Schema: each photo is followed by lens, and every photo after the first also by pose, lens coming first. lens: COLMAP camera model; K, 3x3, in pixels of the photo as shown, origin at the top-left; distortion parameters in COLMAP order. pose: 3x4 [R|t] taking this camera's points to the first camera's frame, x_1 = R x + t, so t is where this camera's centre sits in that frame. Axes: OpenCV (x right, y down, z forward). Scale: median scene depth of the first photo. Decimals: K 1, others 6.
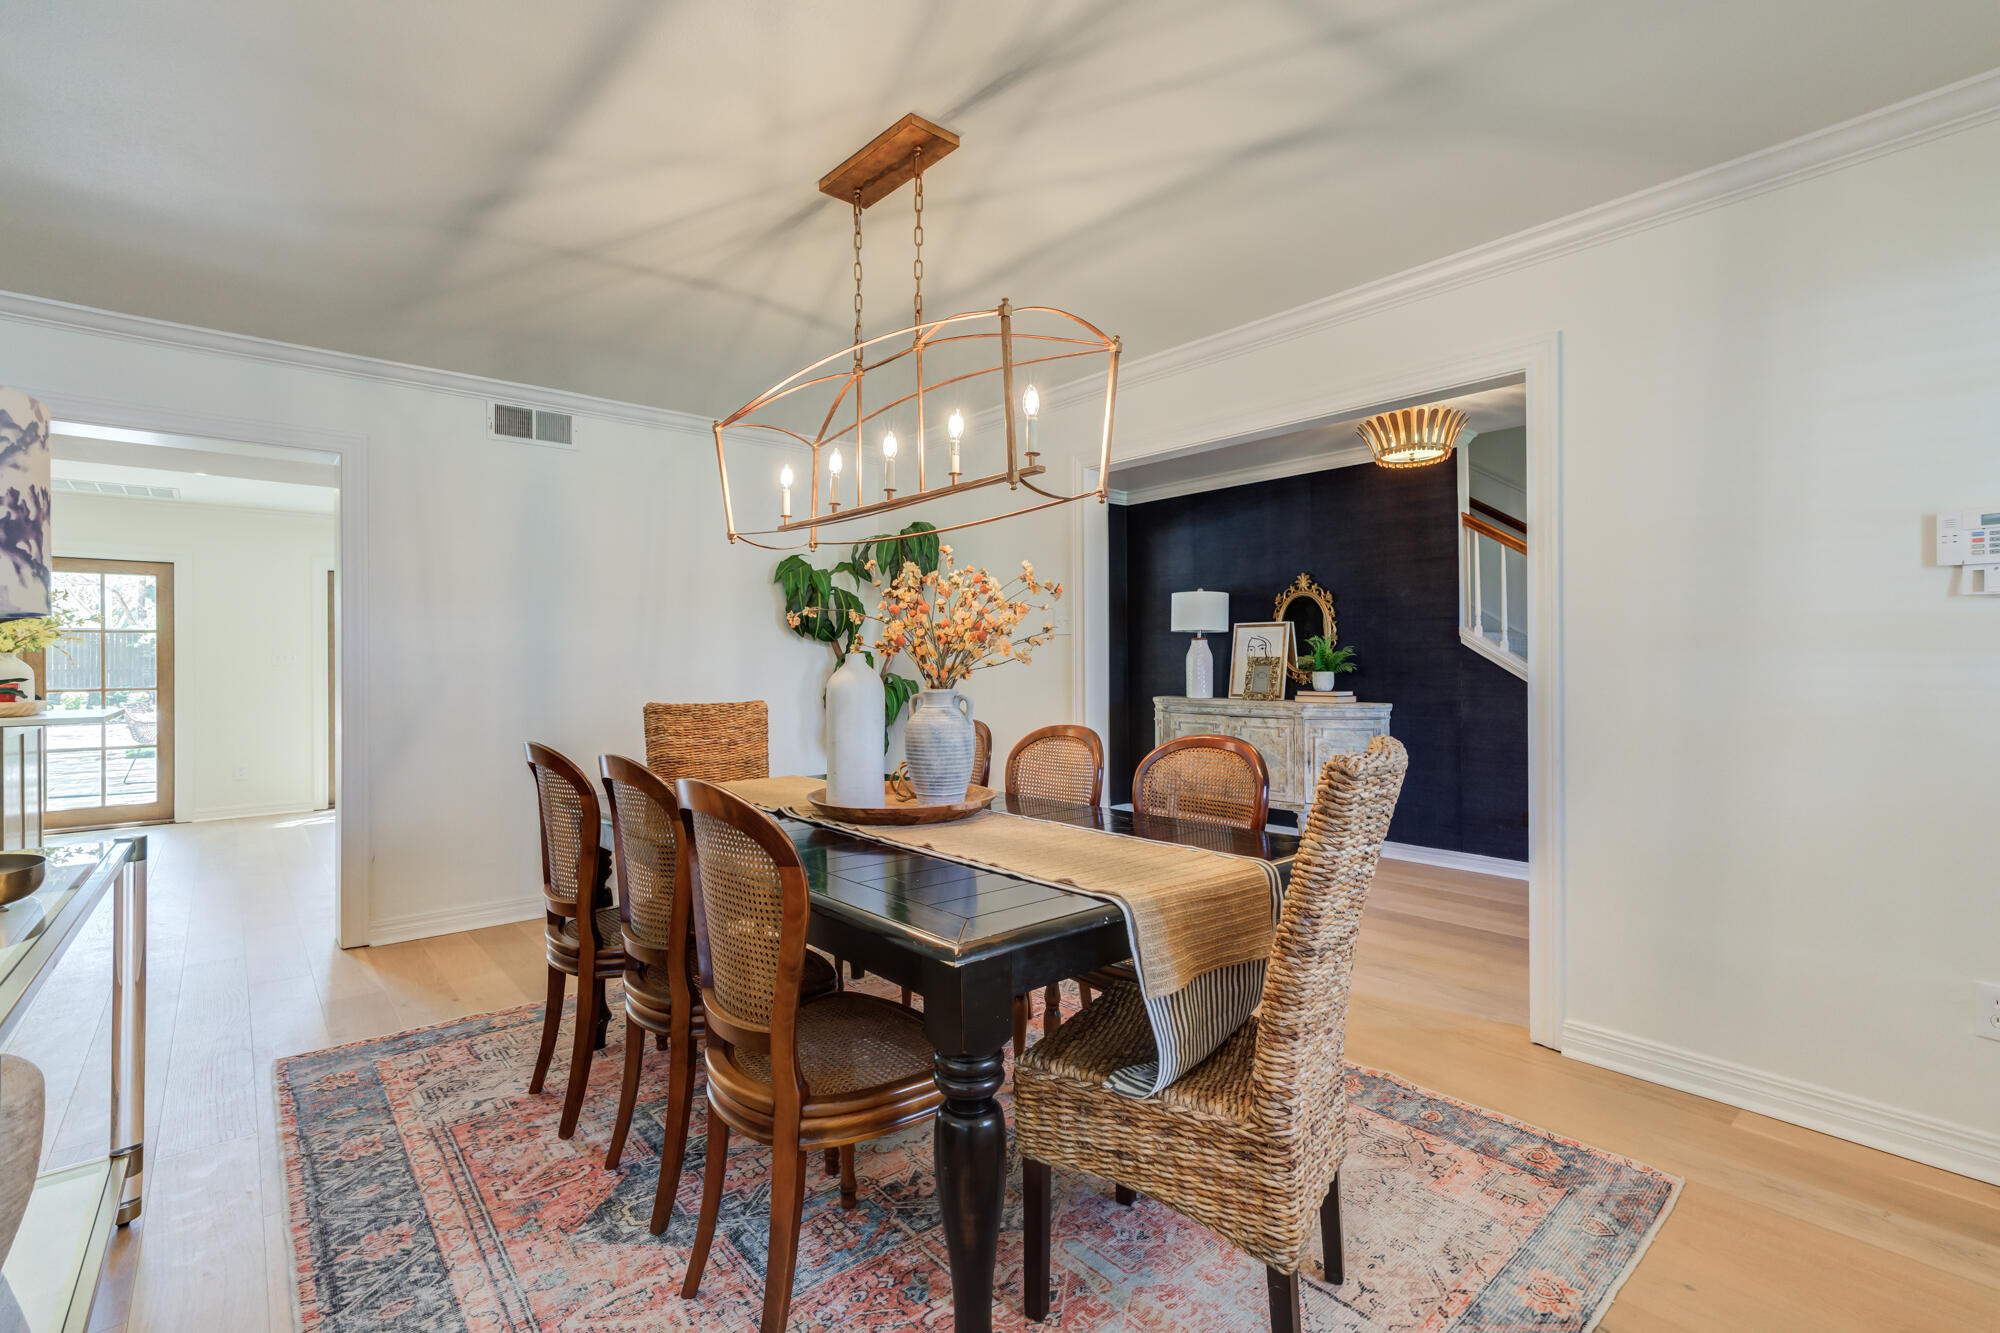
lens RADIAL K [[926.3, 0, 987.8], [0, 926.3, 675.7], [0, 0, 1]] dist [-0.010997, 0.009781]
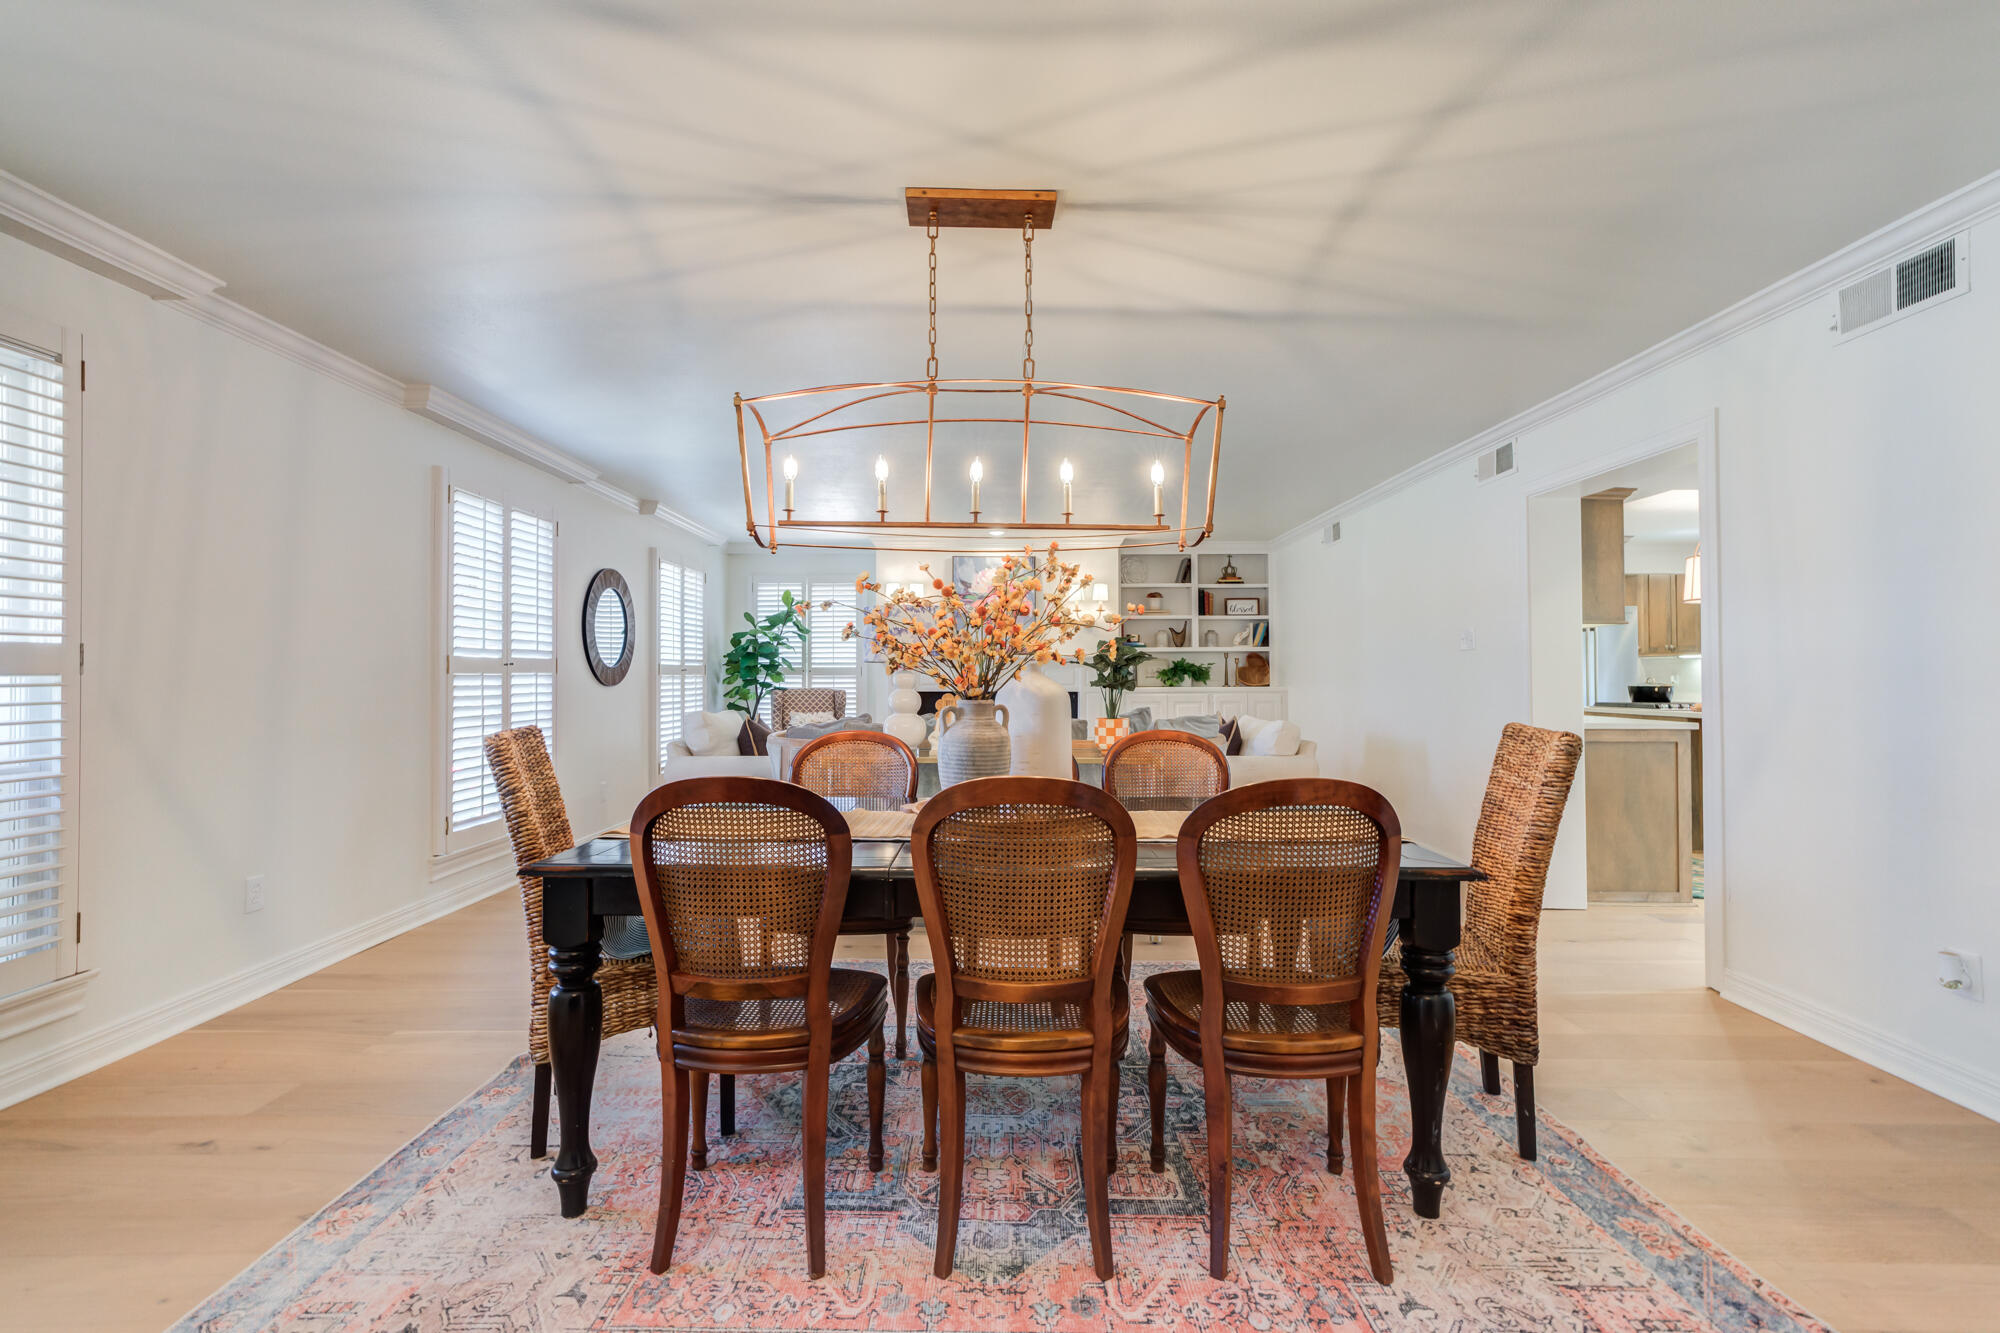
lens RADIAL K [[926.3, 0, 1010.5], [0, 926.3, 677.6], [0, 0, 1]] dist [-0.010997, 0.009781]
pose [[-0.659357, 0.004566, -0.751816, 0.632456], [-0.004537, 0.999939, 0.010052, -0.022476], [0.751816, 0.010039, -0.659296, 1.636331]]
